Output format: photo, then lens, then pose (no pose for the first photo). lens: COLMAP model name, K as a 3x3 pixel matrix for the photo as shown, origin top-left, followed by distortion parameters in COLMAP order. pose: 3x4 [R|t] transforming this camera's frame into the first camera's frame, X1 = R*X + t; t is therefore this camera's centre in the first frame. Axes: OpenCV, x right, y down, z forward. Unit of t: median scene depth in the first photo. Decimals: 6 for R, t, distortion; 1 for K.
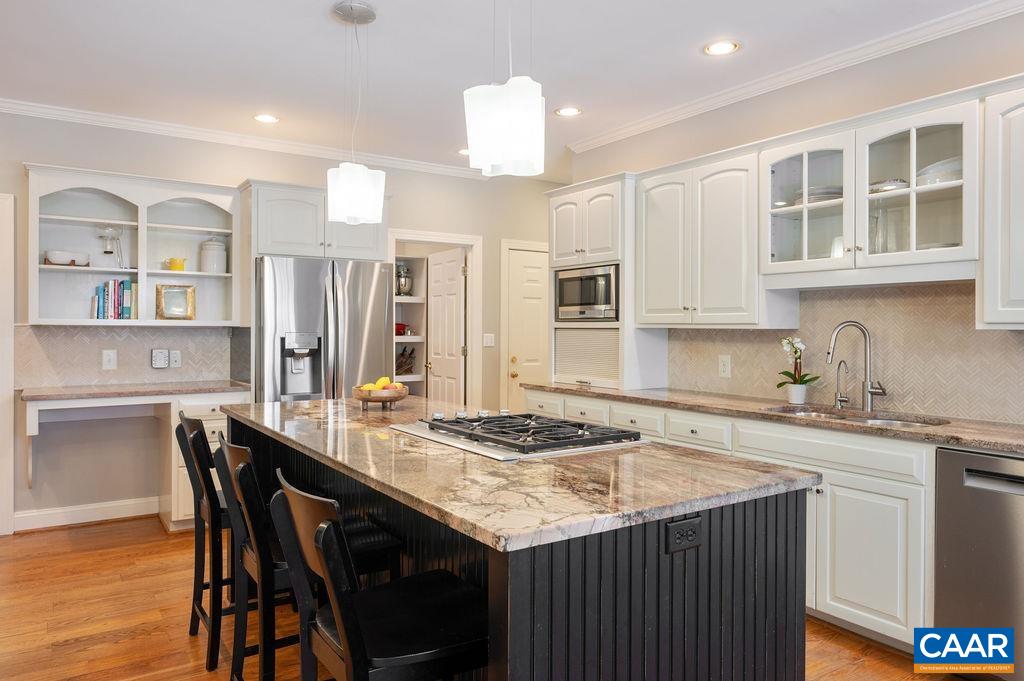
lens RADIAL K [[699.3, 0, 514.8], [0, 699.3, 332.6], [0, 0, 1]] dist [0.008780, 0.001386]
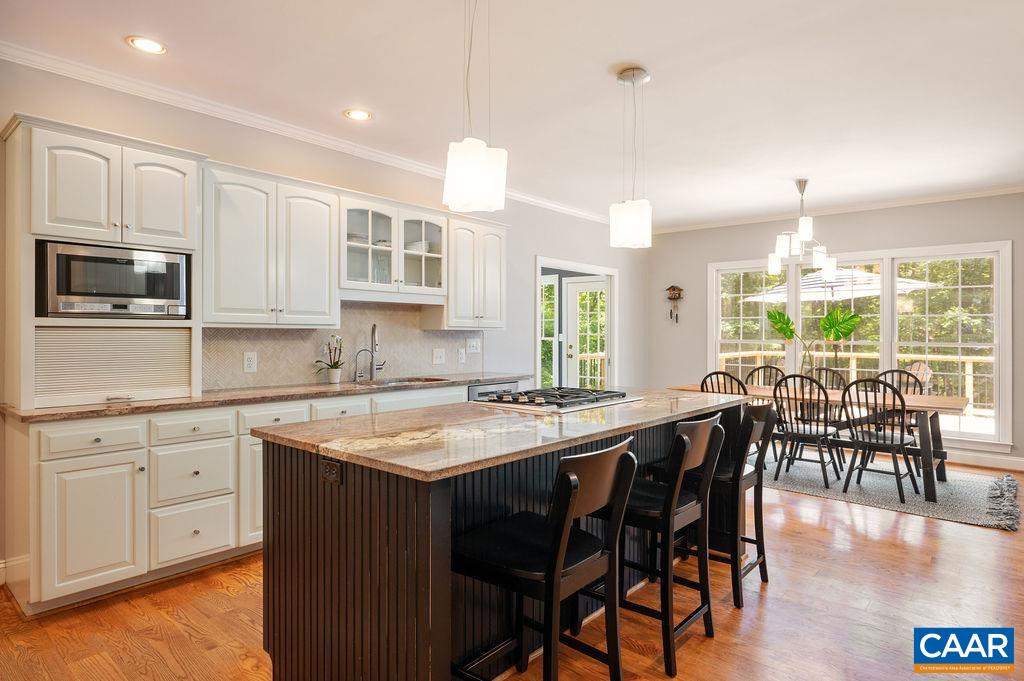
lens RADIAL K [[586.5, 0, 515.6], [0, 586.5, 336.9], [0, 0, 1]] dist [0.001445, -0.000107]
pose [[-0.261790, -0.015076, 0.965007, -0.742915], [-0.000153, 0.999879, 0.015579, -0.006555], [-0.965125, 0.003930, -0.261761, 0.881183]]
